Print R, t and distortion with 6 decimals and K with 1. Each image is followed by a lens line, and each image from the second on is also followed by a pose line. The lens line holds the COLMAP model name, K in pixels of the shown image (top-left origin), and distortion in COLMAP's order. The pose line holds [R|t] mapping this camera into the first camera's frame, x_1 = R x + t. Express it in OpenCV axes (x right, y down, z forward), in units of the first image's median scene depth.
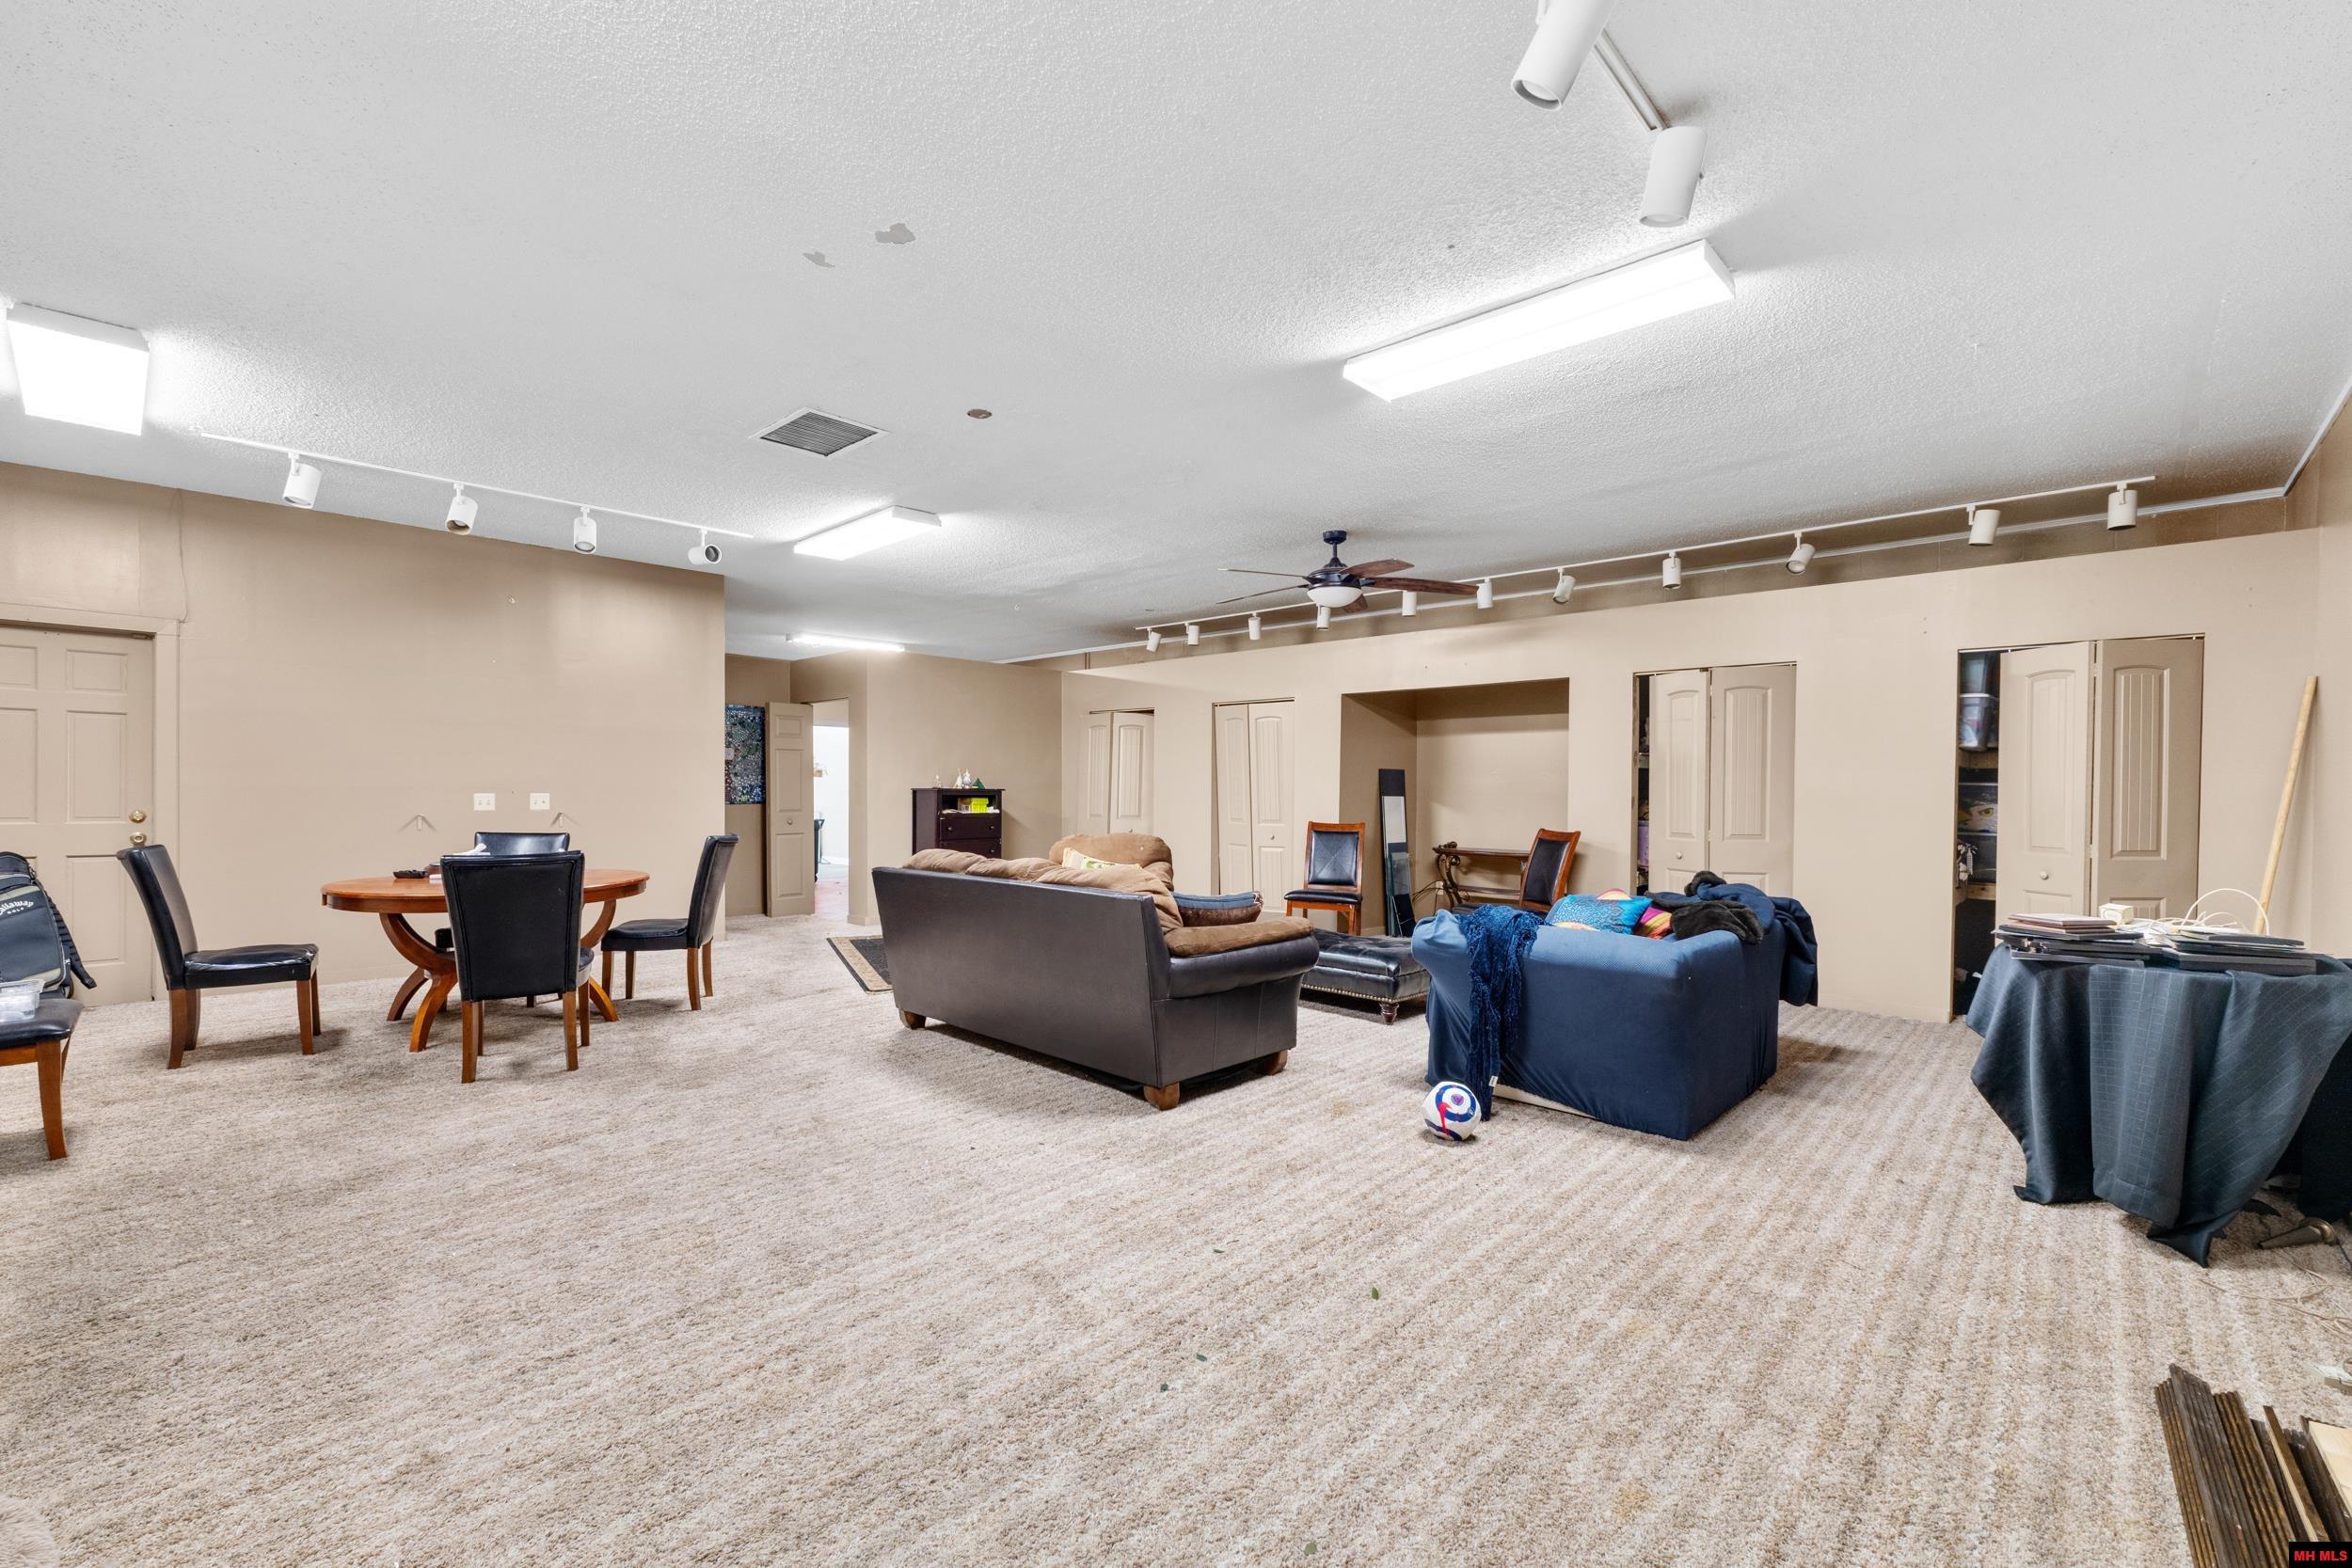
lens RADIAL K [[995.2, 0, 1186.5], [0, 995.2, 787.5], [0, 0, 1]] dist [0.003710, 0.000073]
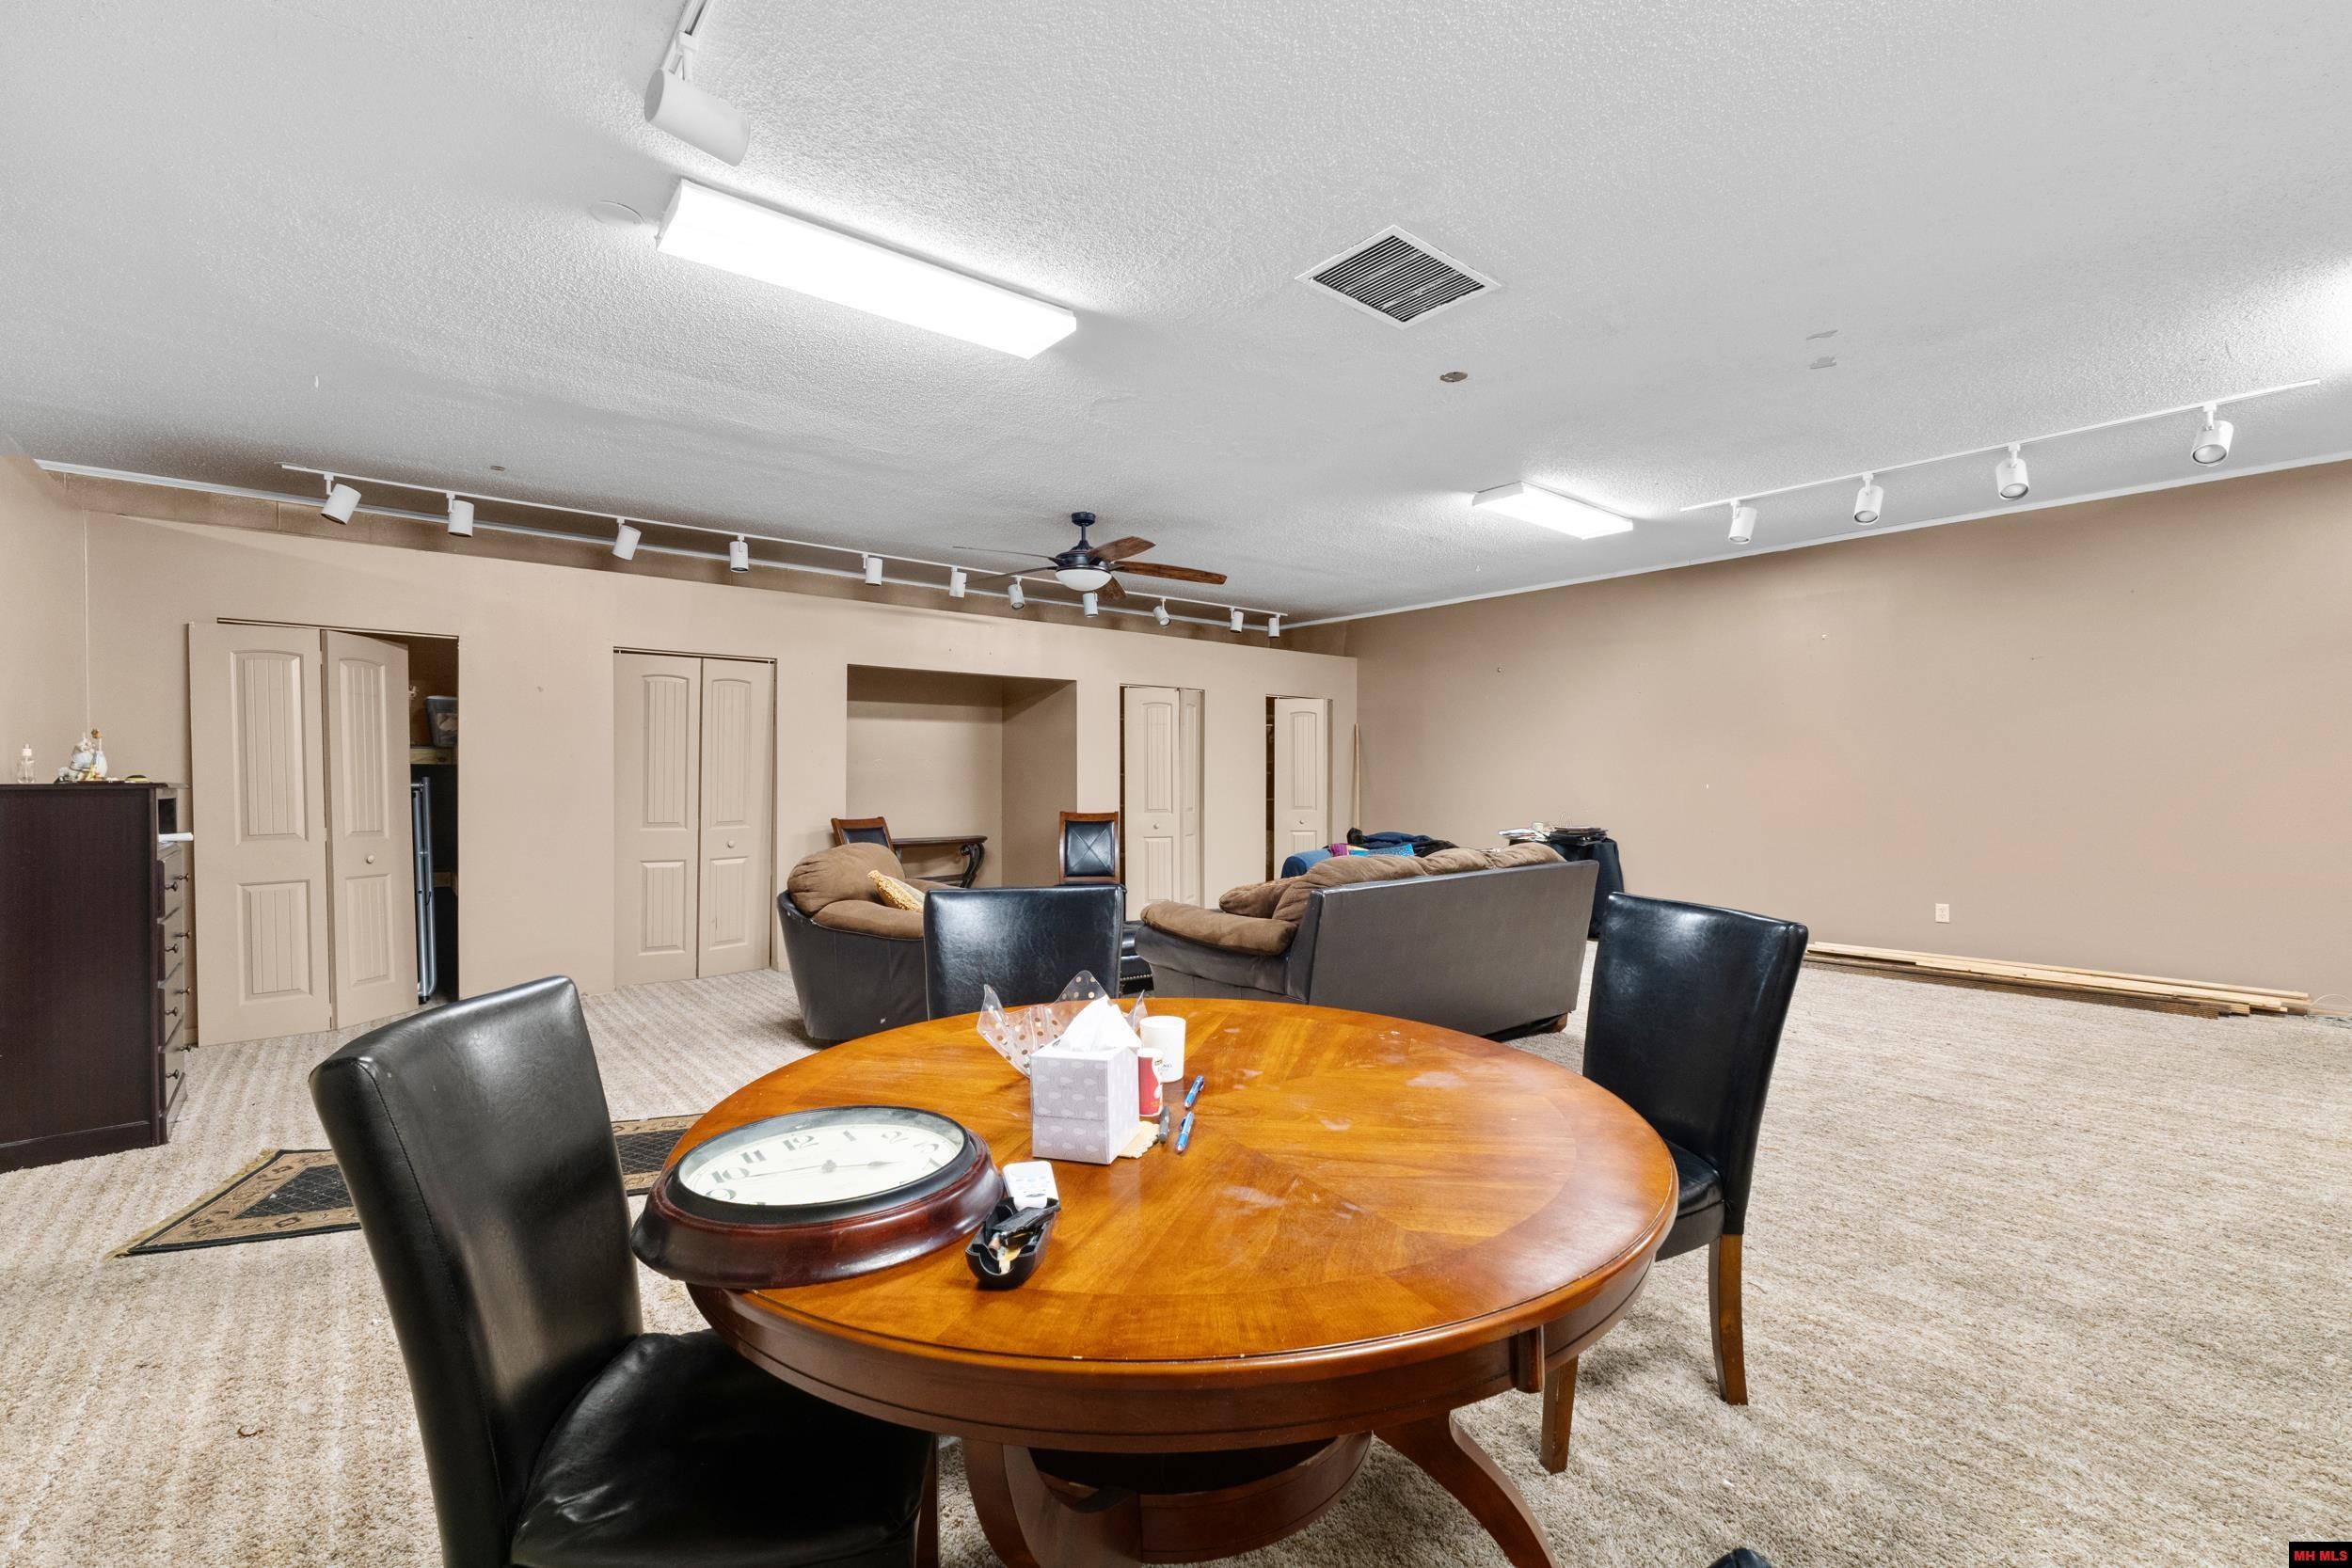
lens RADIAL K [[995.2, 0, 1186.5], [0, 995.2, 787.5], [0, 0, 1]] dist [0.003710, 0.000073]
pose [[0.117825, -0.020078, 0.992831, -0.787670], [0.001746, 0.999798, 0.020012, -0.010773], [-0.993033, -0.000624, 0.117836, 0.773809]]
